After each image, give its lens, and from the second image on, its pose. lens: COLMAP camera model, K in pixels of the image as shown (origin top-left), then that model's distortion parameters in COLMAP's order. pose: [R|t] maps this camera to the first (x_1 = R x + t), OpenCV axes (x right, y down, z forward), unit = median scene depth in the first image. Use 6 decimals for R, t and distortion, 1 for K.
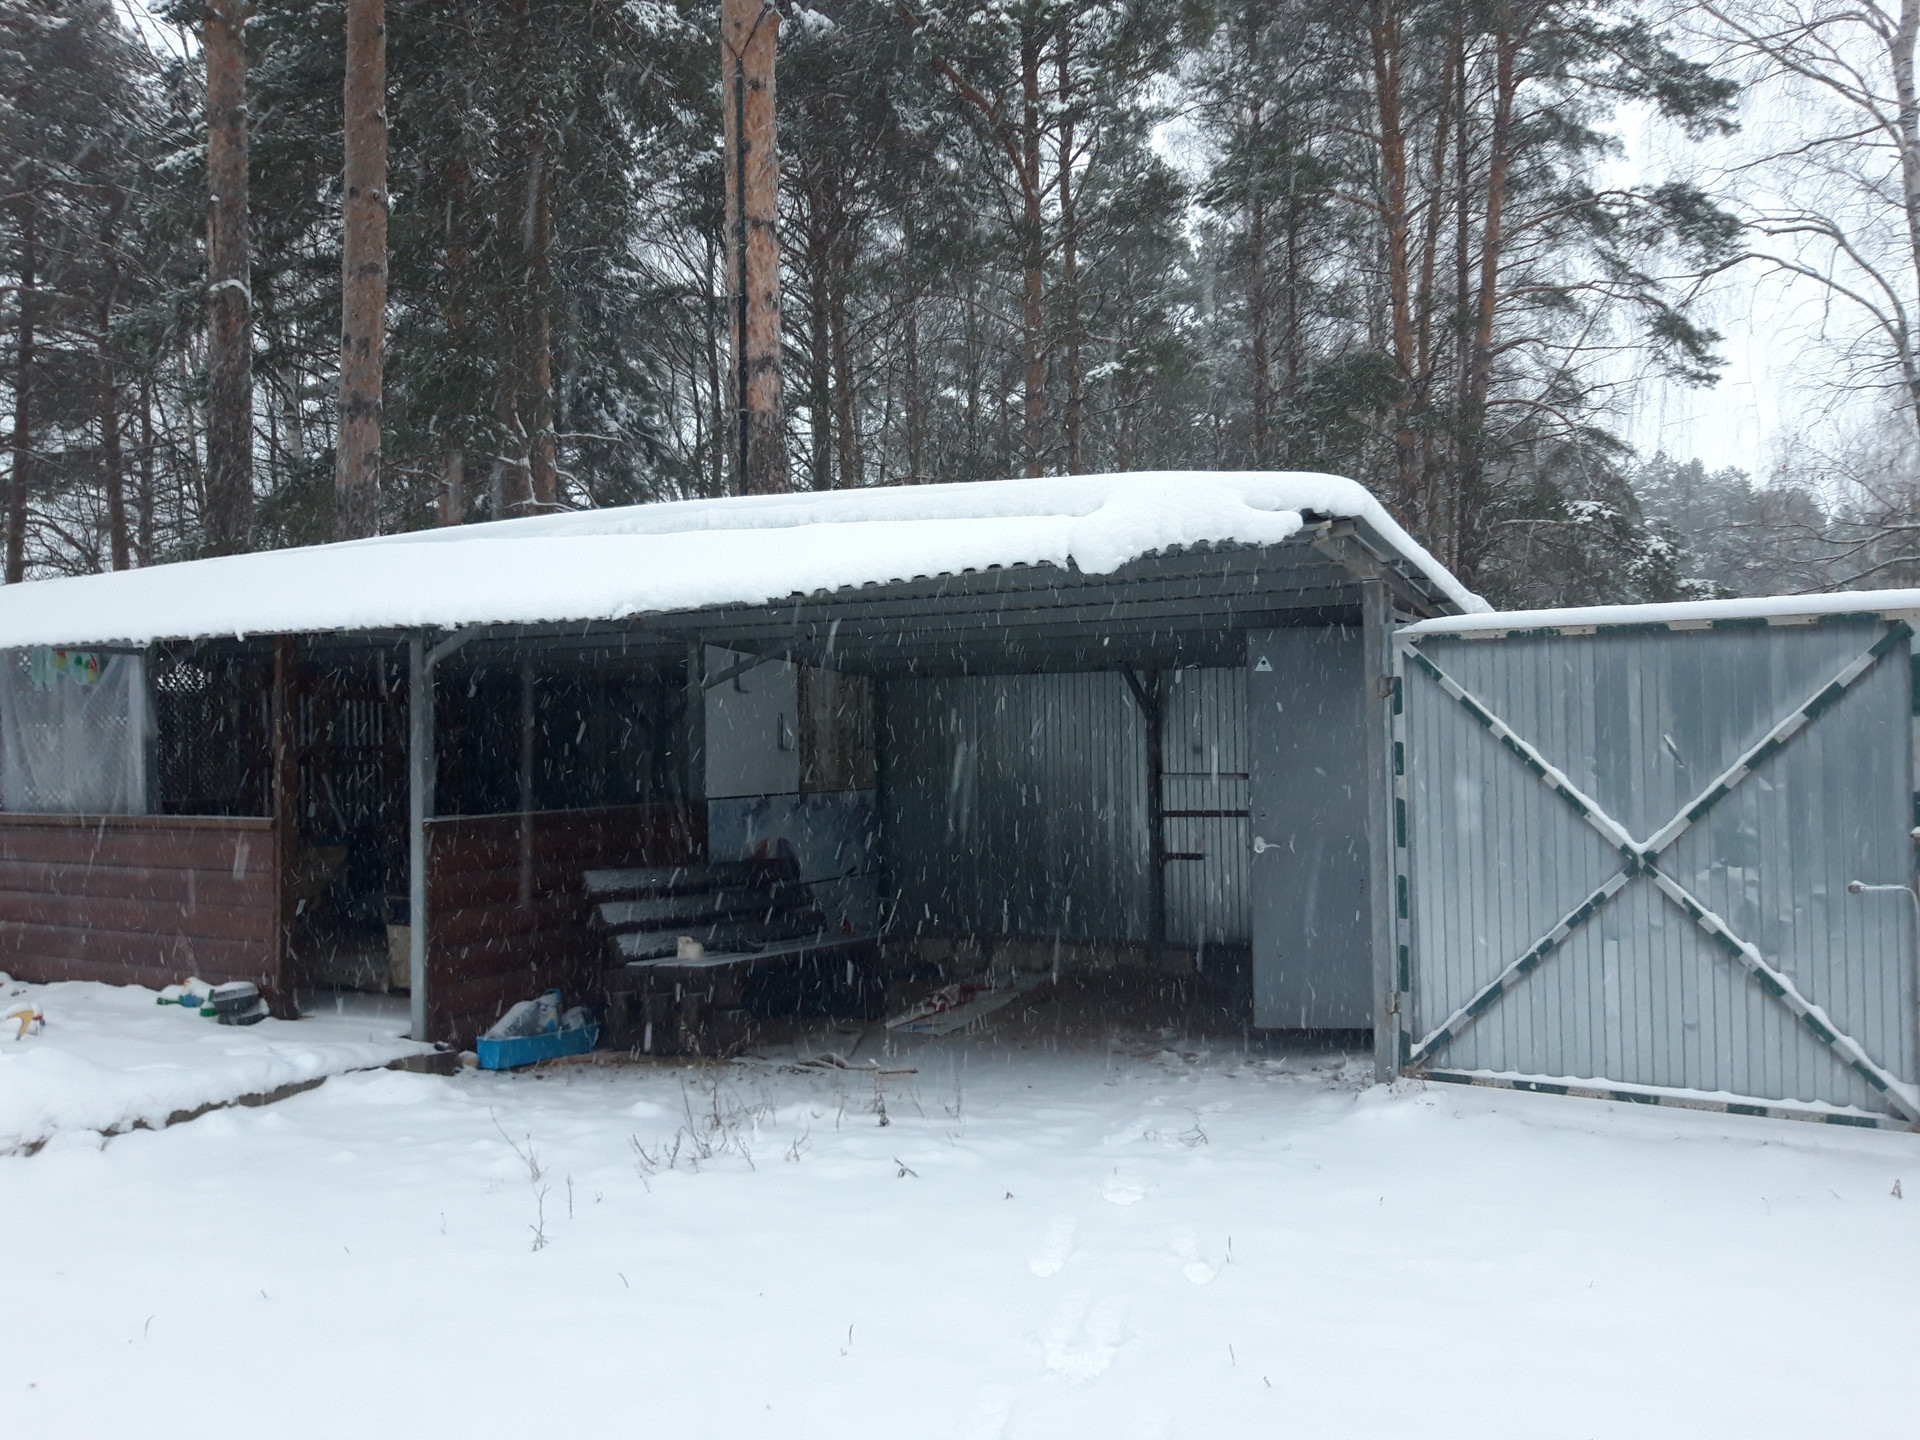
lens RADIAL K [[1471.9, 0, 969.3], [0, 1471.9, 698.6], [0, 0, 1]] dist [0.050893, -0.097269]
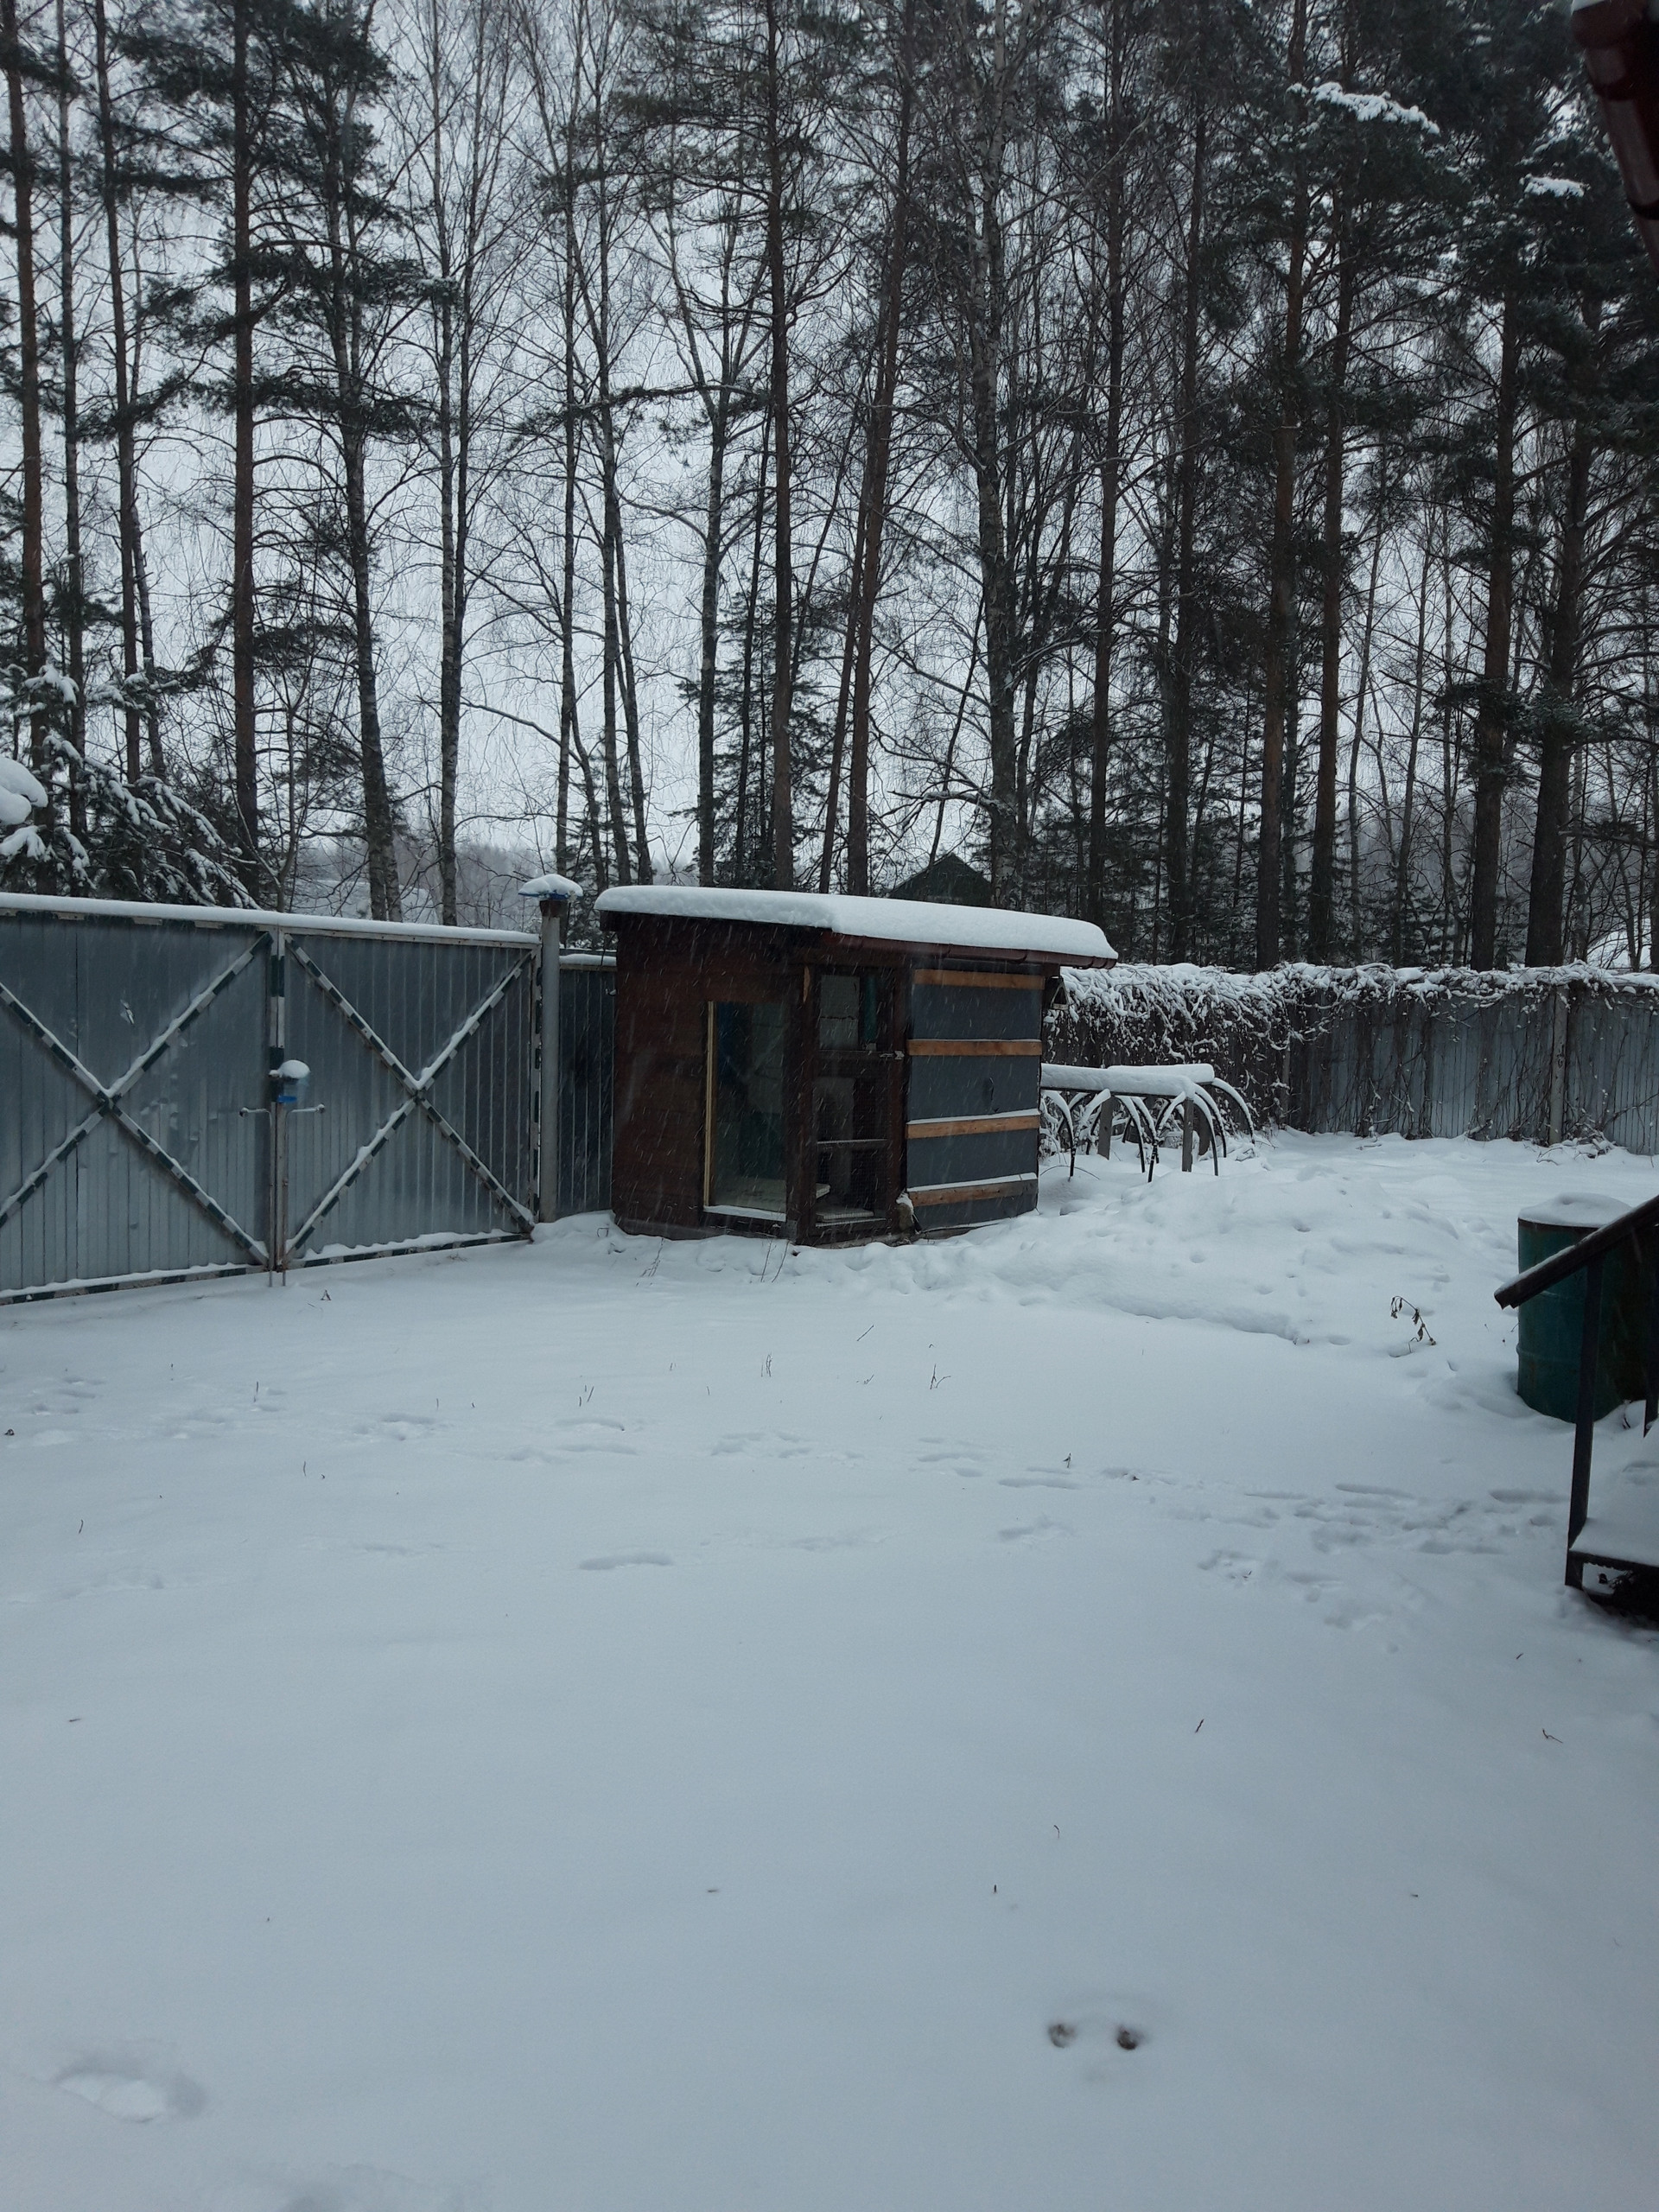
lens RADIAL K [[1695.7, 0, 828.2], [0, 1695.7, 1109.4], [0, 0, 1]] dist [0.050893, -0.097269]
pose [[0.089340, -0.033999, 0.995421, -0.961082], [-0.031959, 0.998805, 0.036983, 0.041739], [-0.995488, -0.035116, 0.088146, 0.257280]]
